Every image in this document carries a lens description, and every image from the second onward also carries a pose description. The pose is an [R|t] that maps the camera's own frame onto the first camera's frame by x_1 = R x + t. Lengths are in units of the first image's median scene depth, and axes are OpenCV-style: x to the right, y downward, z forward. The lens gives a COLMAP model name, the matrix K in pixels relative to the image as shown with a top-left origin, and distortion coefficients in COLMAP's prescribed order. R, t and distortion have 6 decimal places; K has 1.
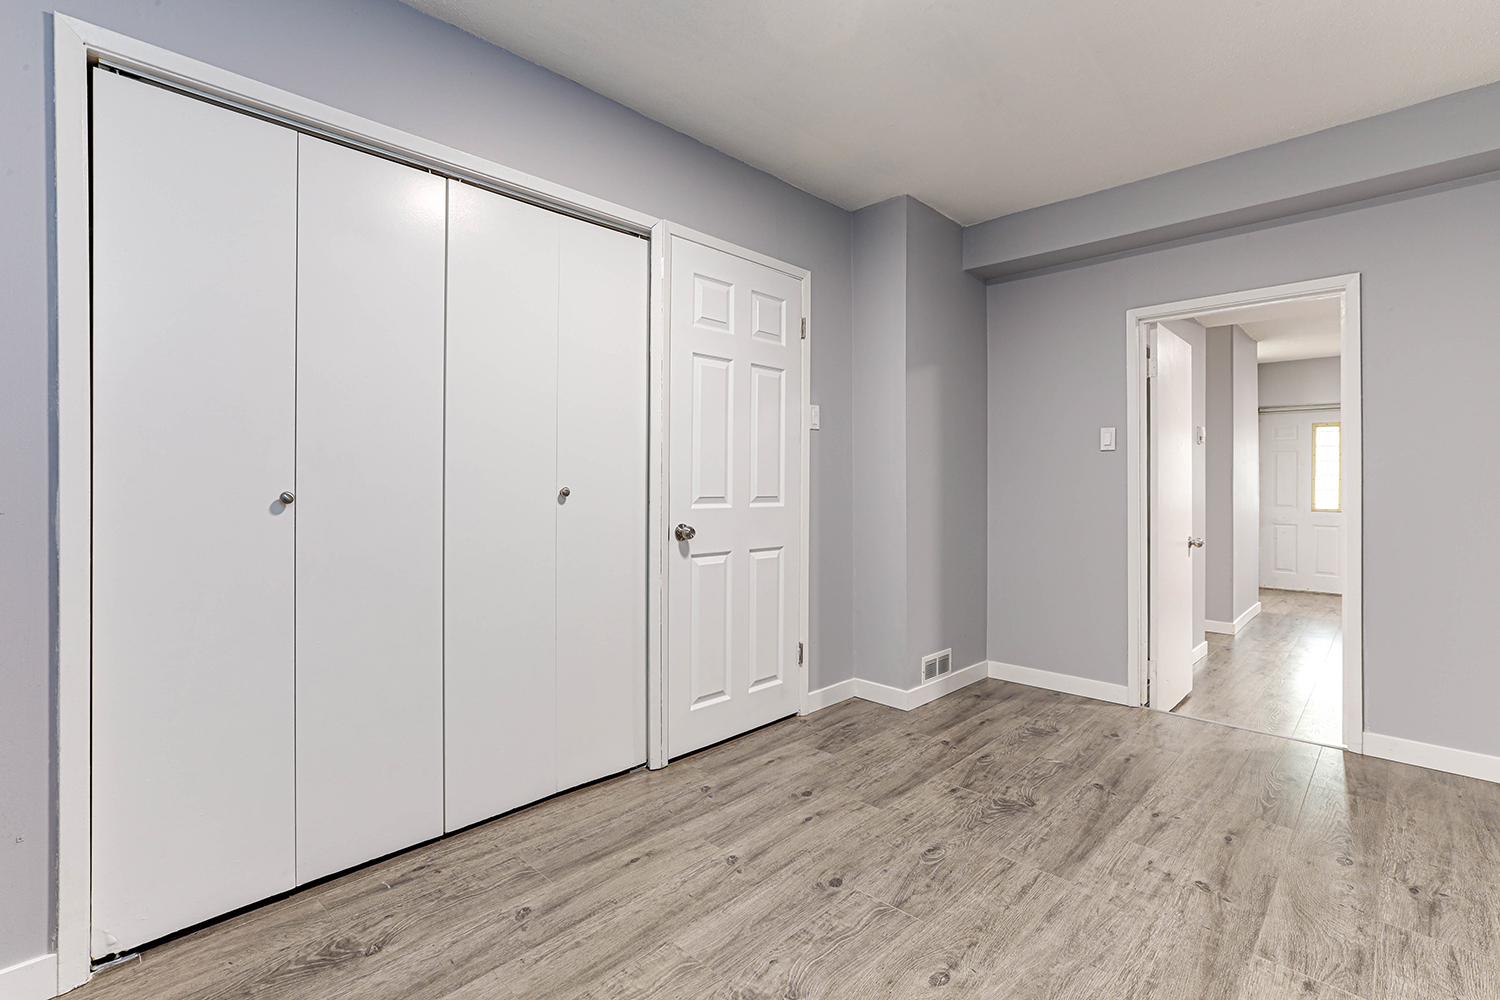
lens RADIAL K [[682.1, 0, 758.1], [0, 682.1, 488.3], [0, 0, 1]] dist [-0.015292, 0.002809]
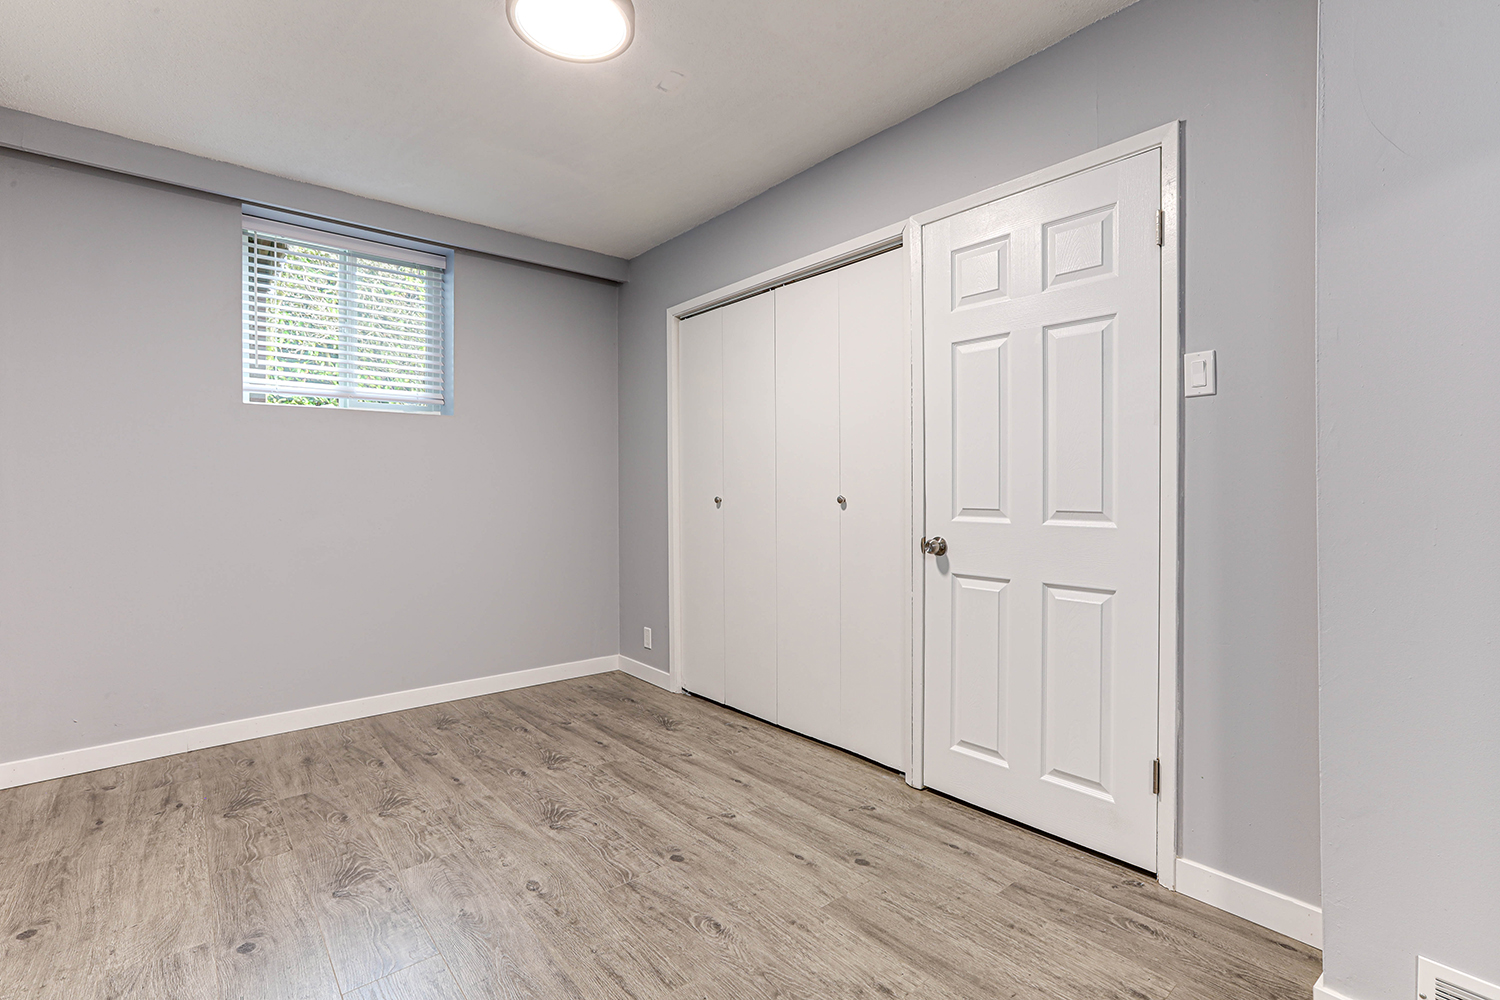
lens RADIAL K [[682.1, 0, 749.4], [0, 682.1, 505.8], [0, 0, 1]] dist [-0.015292, 0.002809]
pose [[-0.107674, 0.016189, -0.994054, 1.098643], [0.001348, 0.999869, 0.016138, -0.005486], [0.994185, 0.000397, -0.107682, 1.146000]]
